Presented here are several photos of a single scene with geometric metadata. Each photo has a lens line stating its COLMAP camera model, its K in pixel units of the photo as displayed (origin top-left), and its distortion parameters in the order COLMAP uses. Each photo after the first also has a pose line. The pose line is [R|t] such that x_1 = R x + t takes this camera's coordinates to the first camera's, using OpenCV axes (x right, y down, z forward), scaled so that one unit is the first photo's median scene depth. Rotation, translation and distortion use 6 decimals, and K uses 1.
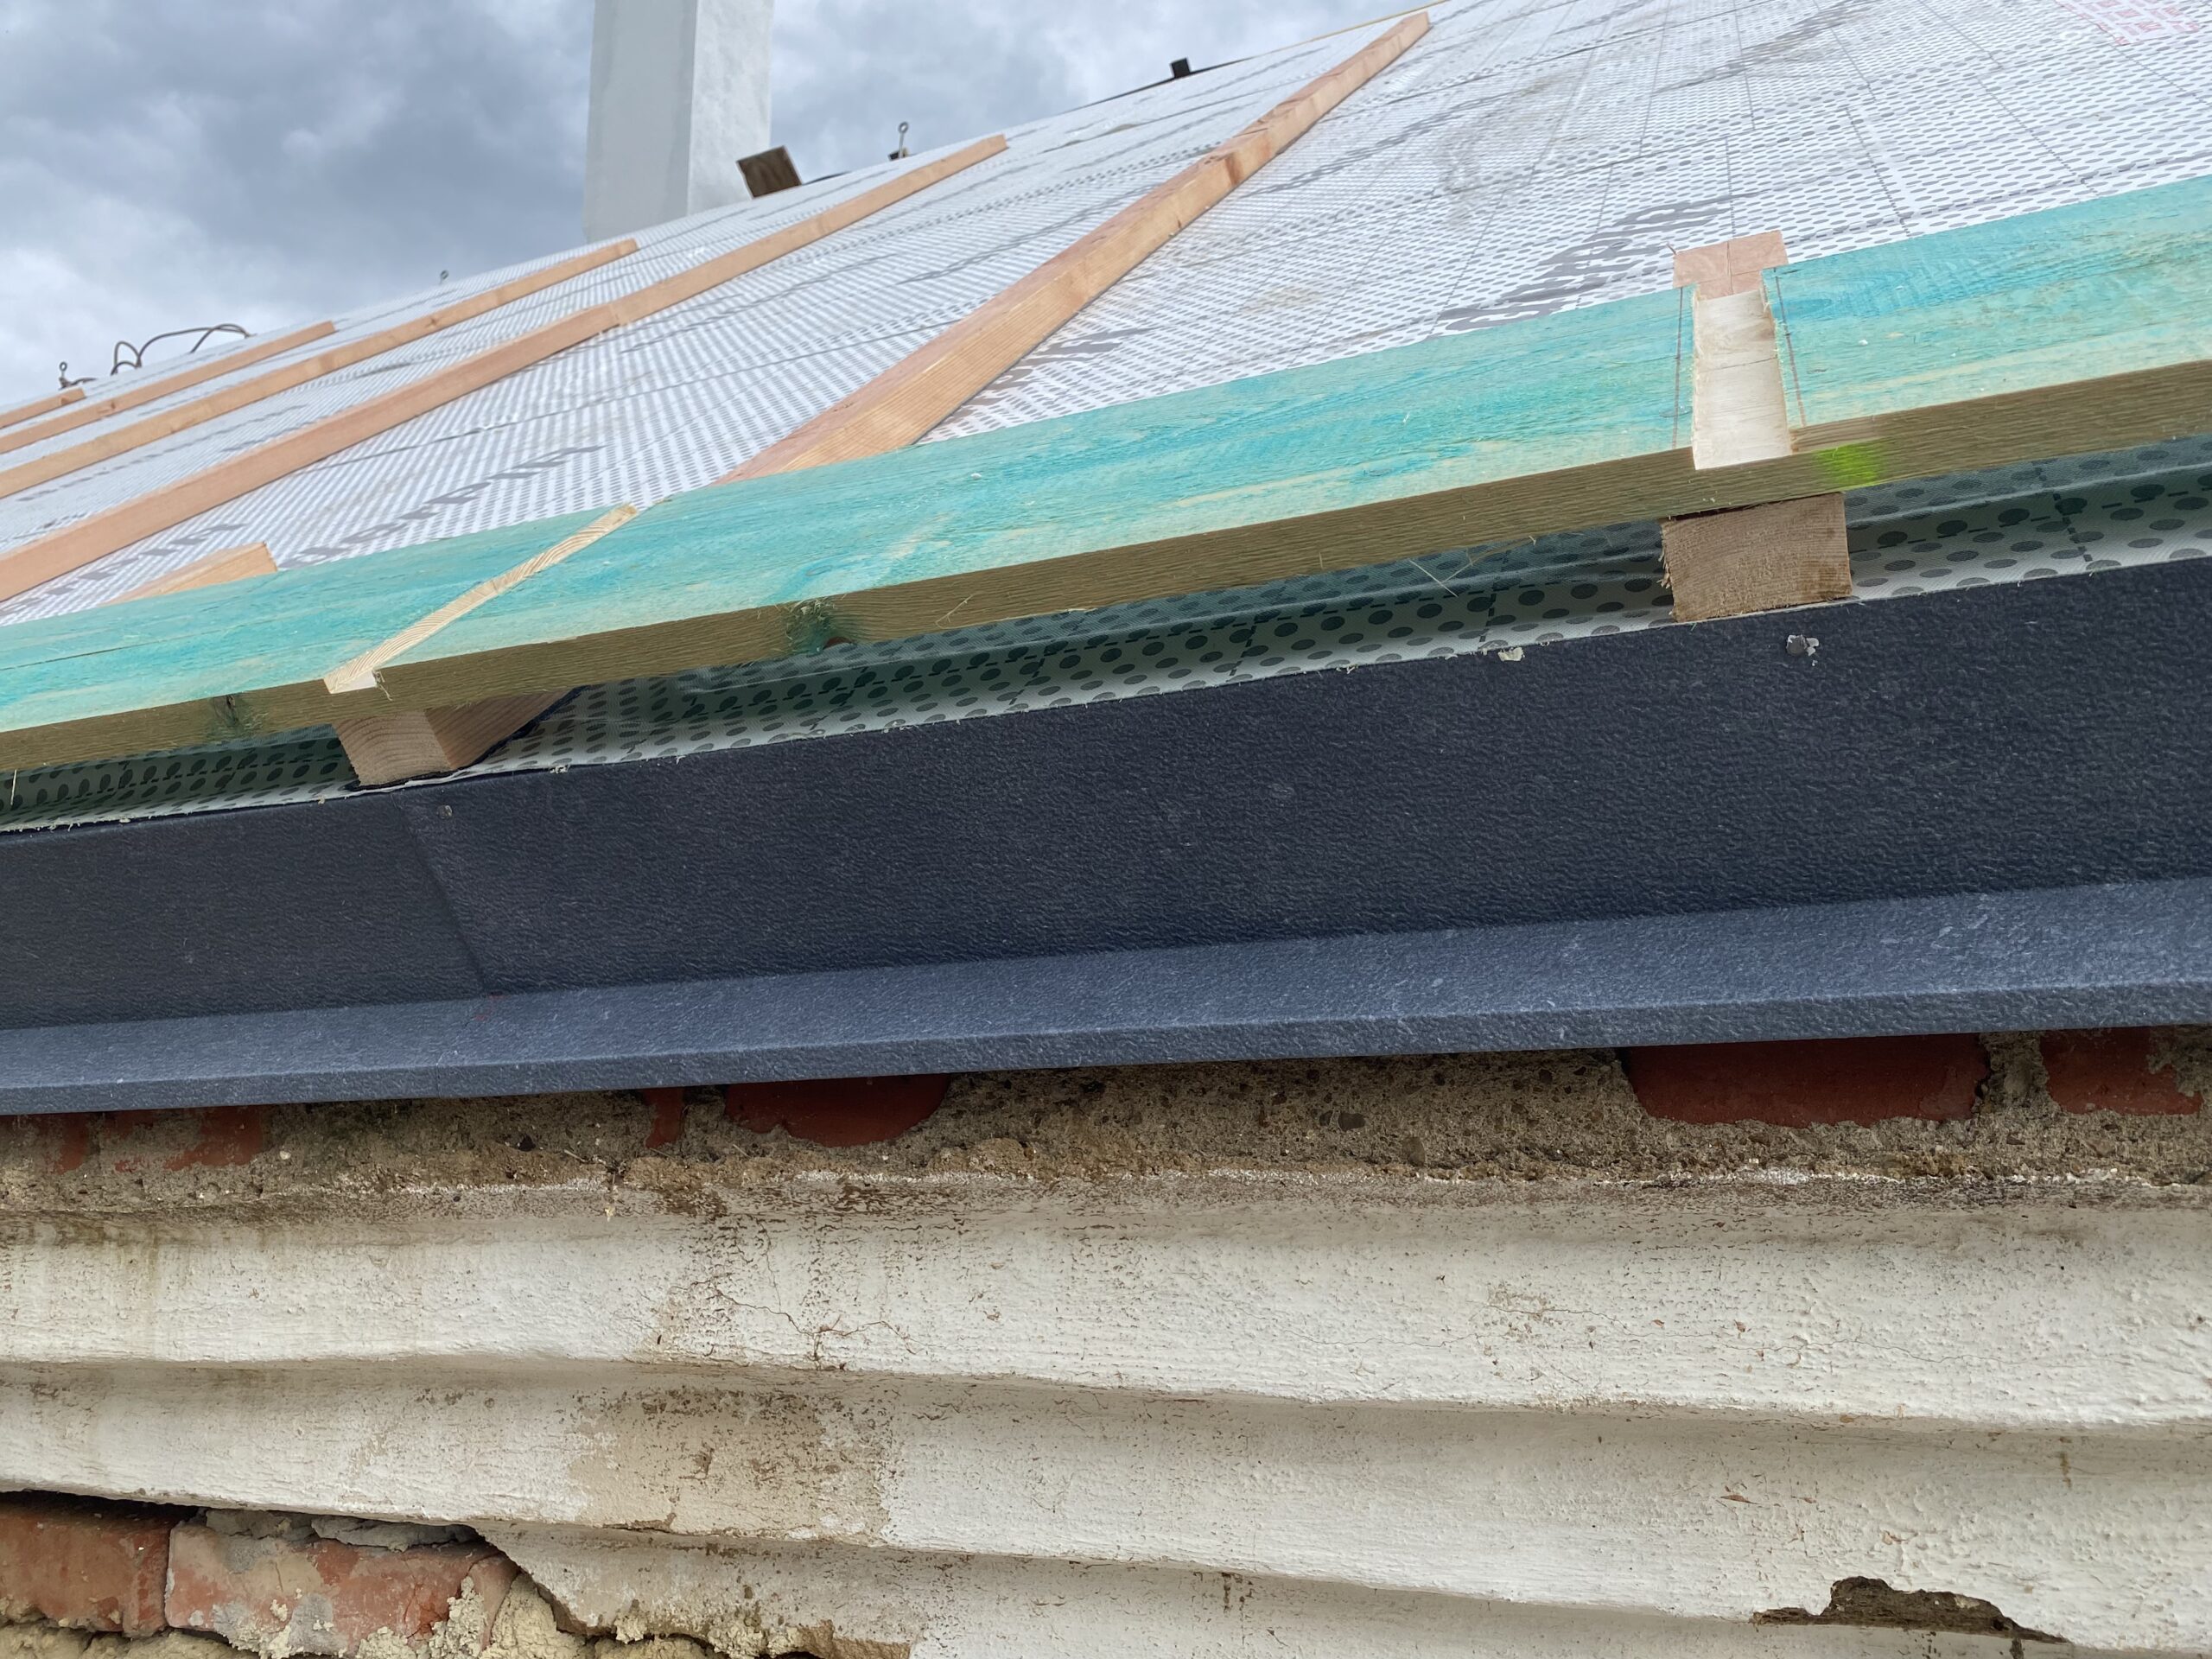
lens RADIAL K [[1659.1, 0, 1069.1], [0, 1659.1, 818.7], [0, 0, 1]] dist [0.044906, -0.070389]
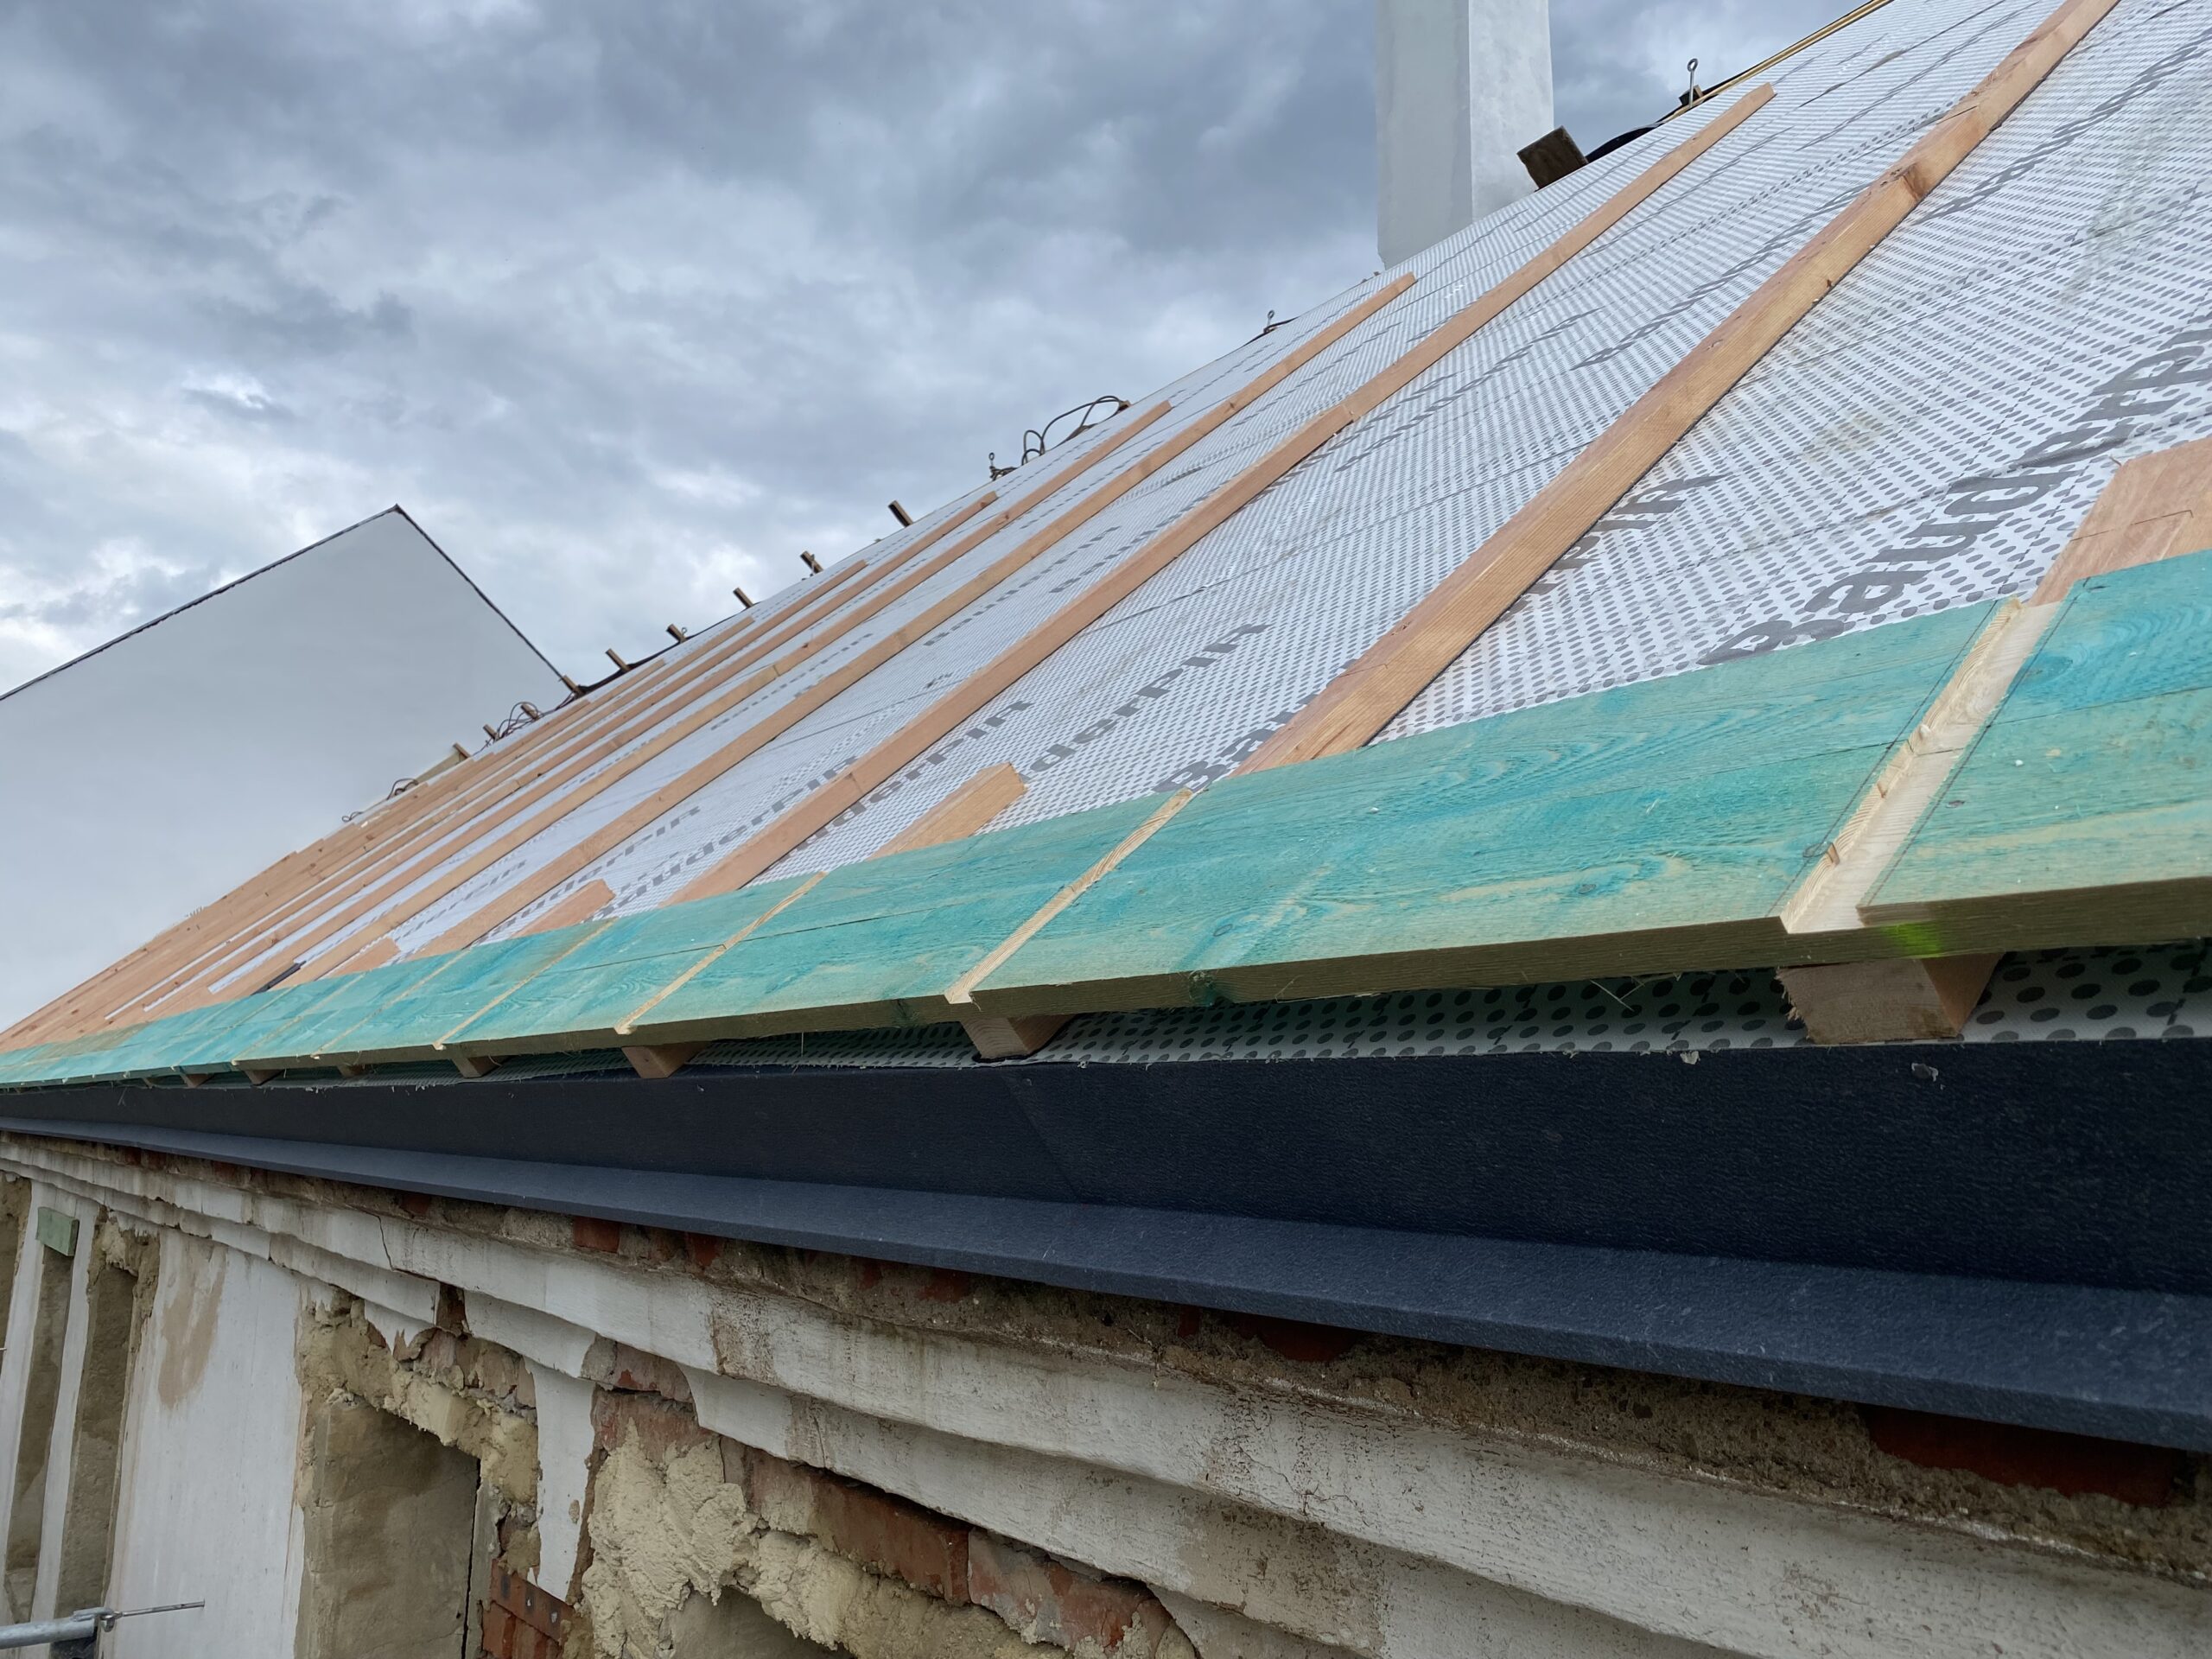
lens RADIAL K [[1643.3, 0, 1106.0], [0, 1643.3, 829.5], [0, 0, 1]] dist [0.038931, -0.068407]
pose [[0.871268, -0.064355, -0.486570, 0.356316], [0.085622, 0.996094, 0.021572, -0.234776], [0.483281, -0.060456, 0.873375, -0.147914]]
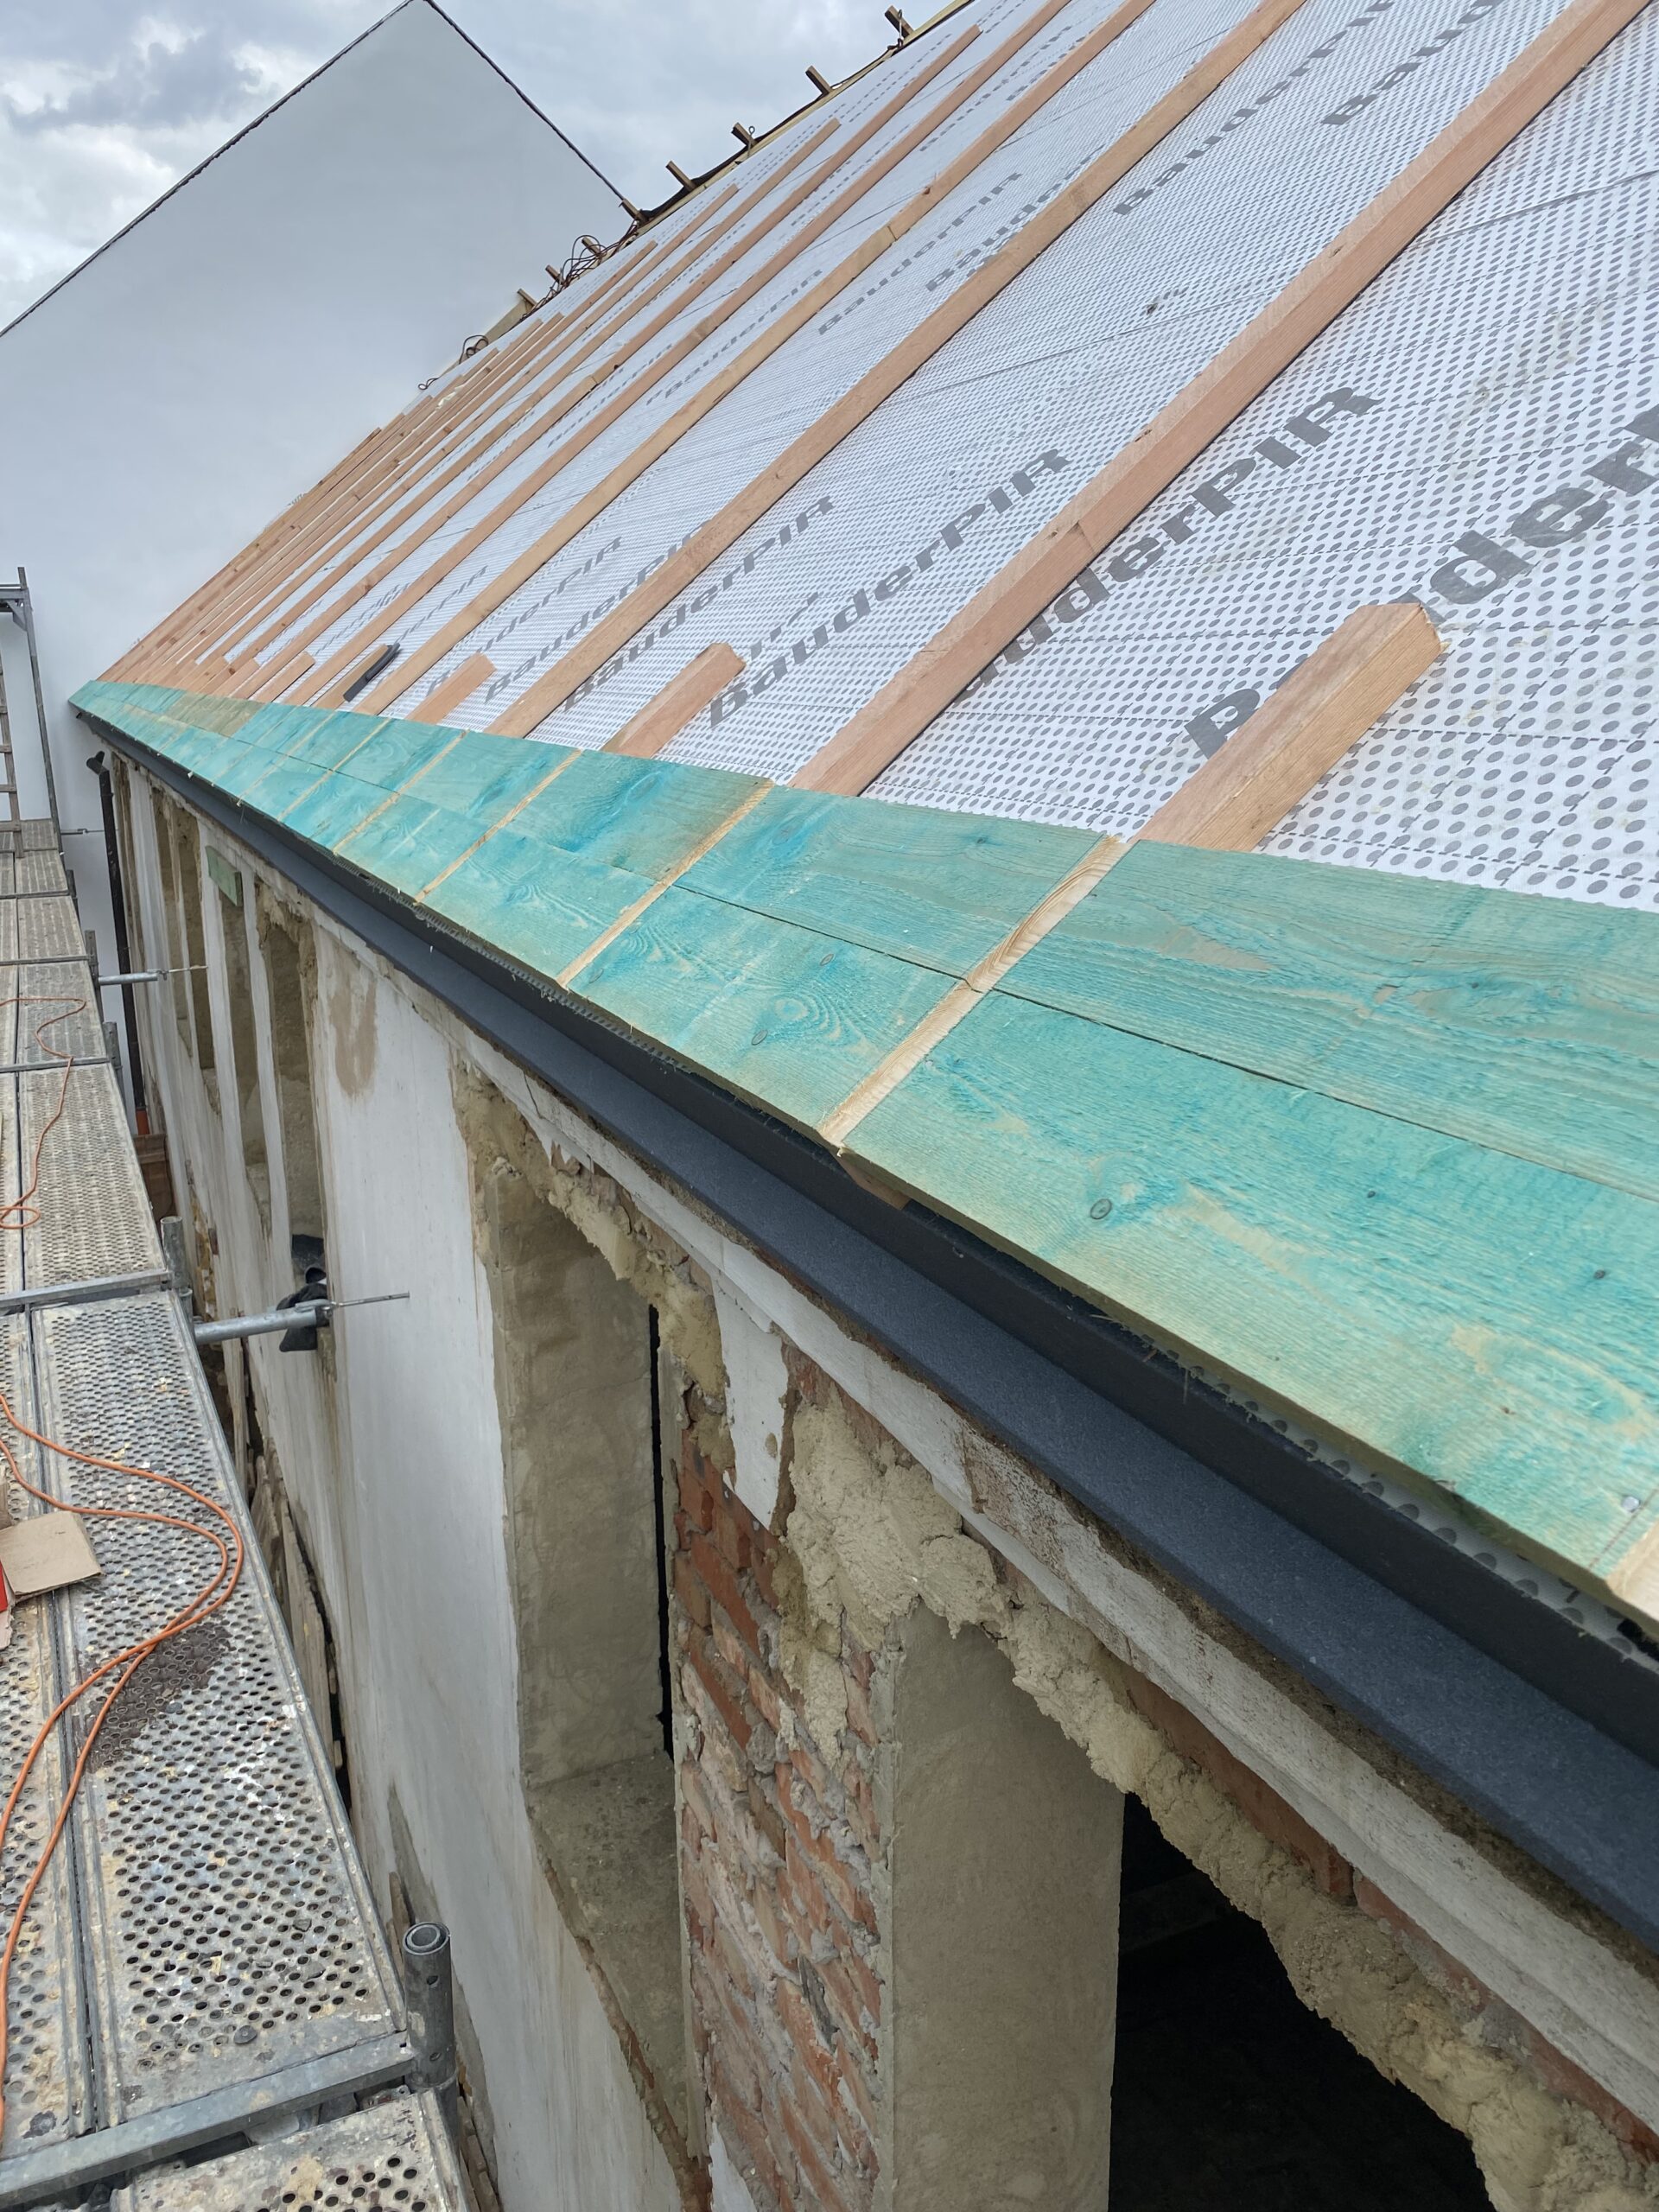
lens RADIAL K [[1659.8, 0, 829.5], [0, 1659.8, 1106.0], [0, 0, 1]] dist [-0.001093, -0.001516]
pose [[0.743734, 0.173892, -0.645462, -0.269310], [0.148411, 0.898523, 0.413075, -0.541769], [0.651793, -0.403012, 0.642454, 0.441236]]
